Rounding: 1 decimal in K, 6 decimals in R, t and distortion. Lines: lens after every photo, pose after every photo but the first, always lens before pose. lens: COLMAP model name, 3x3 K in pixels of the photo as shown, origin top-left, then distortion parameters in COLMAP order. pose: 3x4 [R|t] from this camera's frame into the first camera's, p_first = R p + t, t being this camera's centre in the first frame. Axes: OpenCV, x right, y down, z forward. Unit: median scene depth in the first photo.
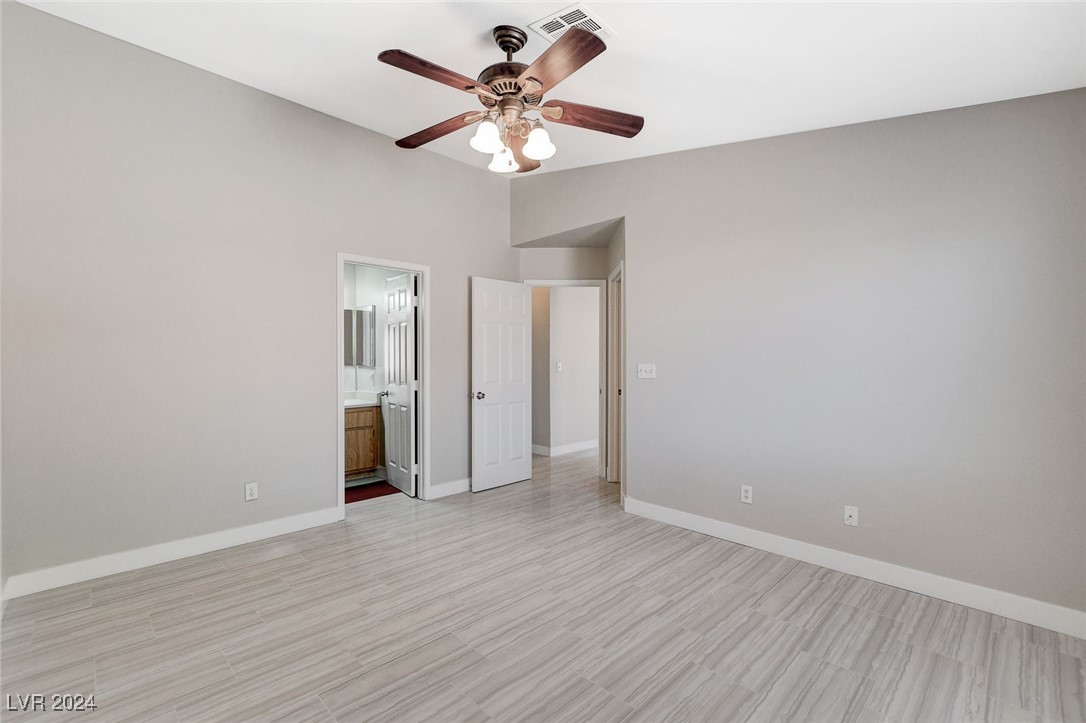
lens RADIAL K [[478.6, 0, 540.2], [0, 478.6, 360.3], [0, 0, 1]] dist [-0.016645, 0.000193]
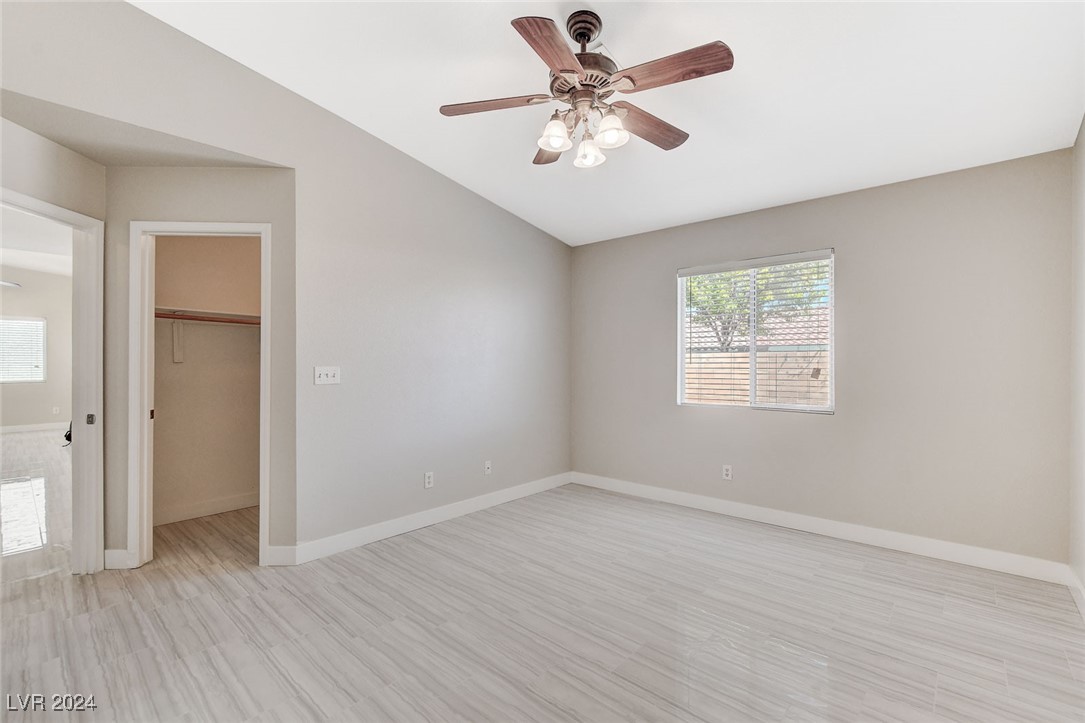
lens RADIAL K [[480.0, 0, 540.5], [0, 480.0, 355.8], [0, 0, 1]] dist [-0.001303, -0.000270]
pose [[-0.062424, 0.009403, 0.998005, -0.876116], [0.006126, 0.999940, -0.009038, -0.002492], [-0.998031, 0.005550, -0.062478, 0.971073]]
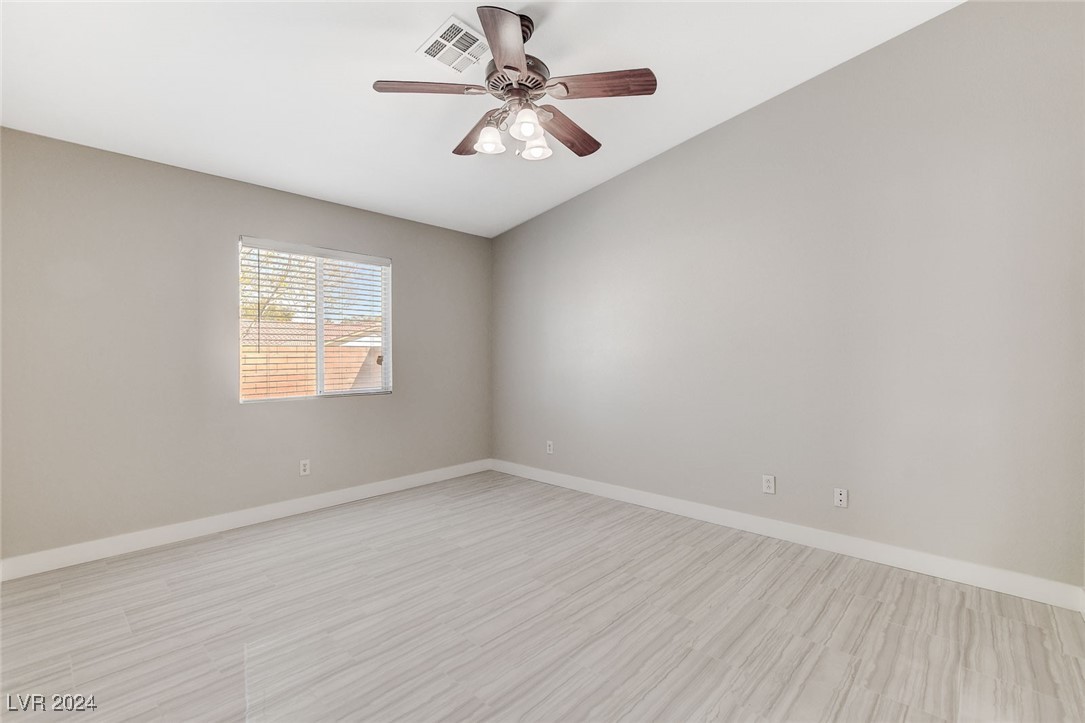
lens RADIAL K [[477.6, 0, 533.7], [0, 477.6, 361.6], [0, 0, 1]] dist [-0.018964, 0.005568]
pose [[-0.999508, -0.000138, -0.031368, -0.054371], [-0.000650, 0.999867, 0.016296, 0.014830], [0.031362, 0.016308, -0.999375, 1.709633]]
